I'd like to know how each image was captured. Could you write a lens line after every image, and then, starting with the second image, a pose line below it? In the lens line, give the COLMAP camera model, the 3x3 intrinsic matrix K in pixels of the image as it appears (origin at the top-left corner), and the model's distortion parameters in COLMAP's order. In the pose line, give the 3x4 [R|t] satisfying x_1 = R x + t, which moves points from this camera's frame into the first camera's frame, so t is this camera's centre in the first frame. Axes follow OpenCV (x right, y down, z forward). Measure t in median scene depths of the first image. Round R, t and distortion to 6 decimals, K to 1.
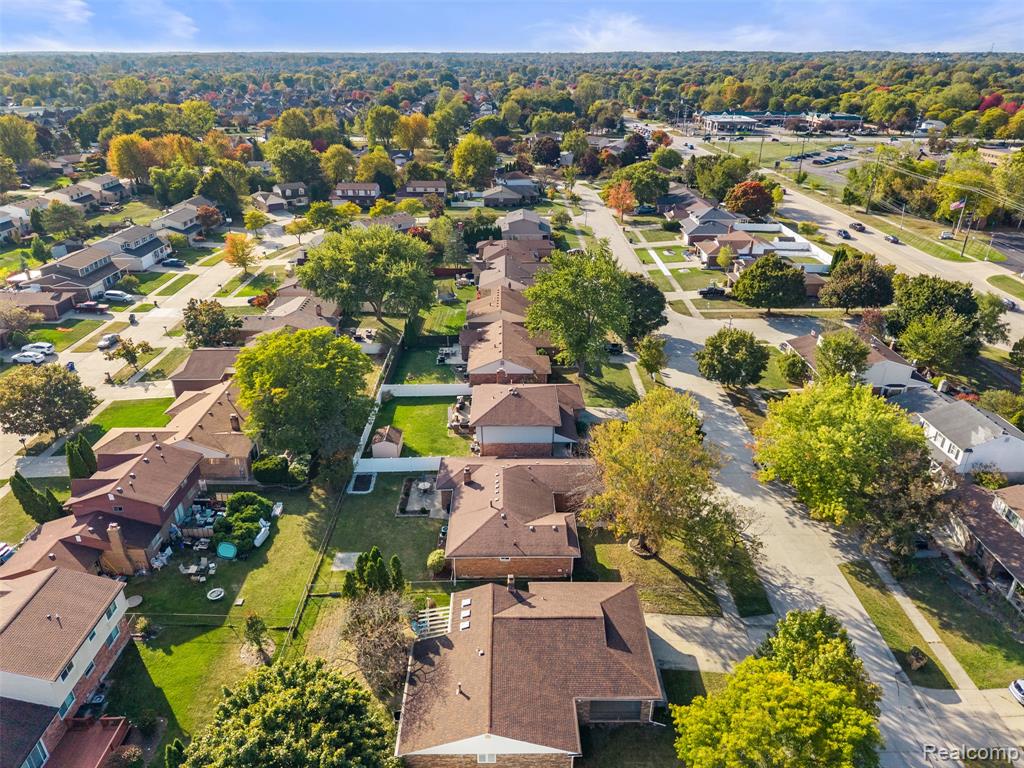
lens RADIAL K [[690.5, 0, 512.0], [0, 690.5, 384.0], [0, 0, 1]] dist [0.024414, -0.001598]
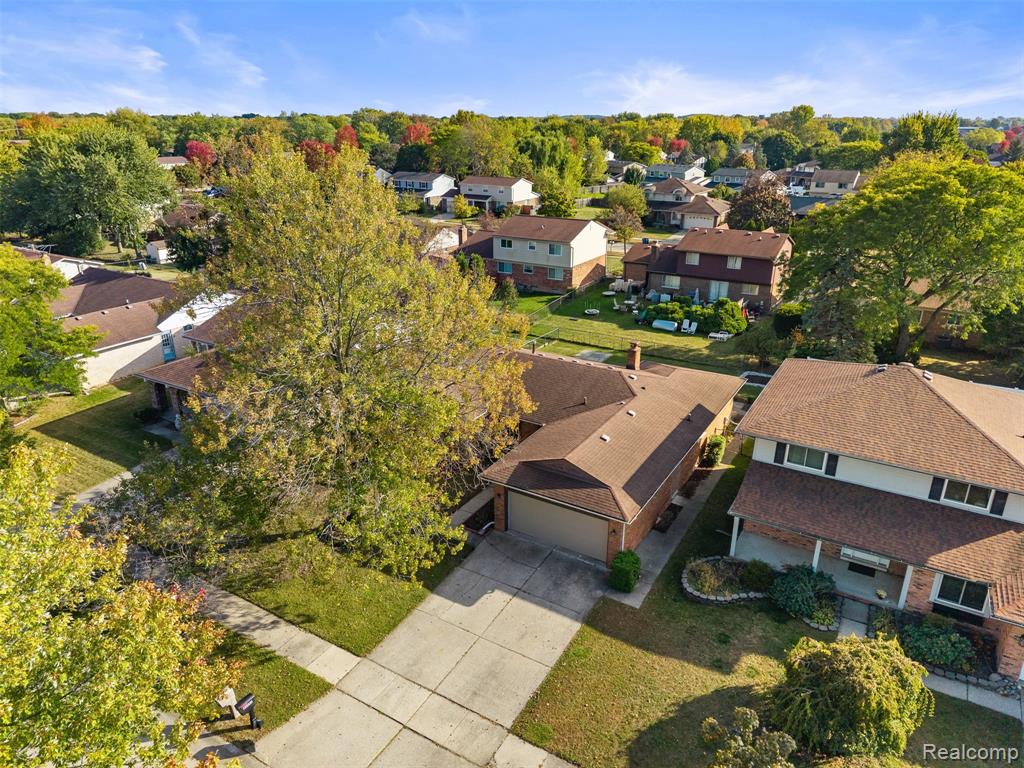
lens RADIAL K [[690.5, 0, 512.0], [0, 690.5, 384.0], [0, 0, 1]] dist [0.024414, -0.001598]
pose [[-0.517569, 0.308077, -0.798255, 0.463206], [-0.369391, 0.761064, 0.533228, -0.118525], [0.771798, 0.570851, -0.280102, 1.138471]]
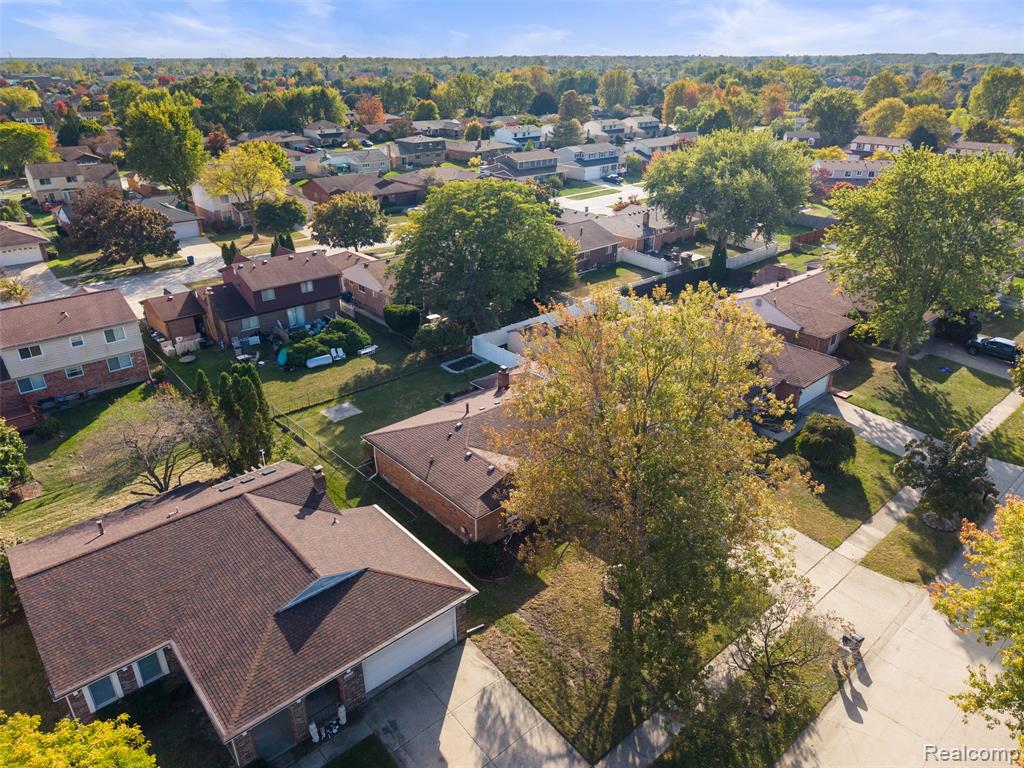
lens RADIAL K [[690.5, 0, 512.0], [0, 690.5, 384.0], [0, 0, 1]] dist [0.024414, -0.001598]
pose [[0.658241, 0.324266, -0.679389, 0.436552], [-0.327812, 0.935883, 0.129081, 0.047830], [0.677686, 0.137746, 0.722335, 0.515597]]
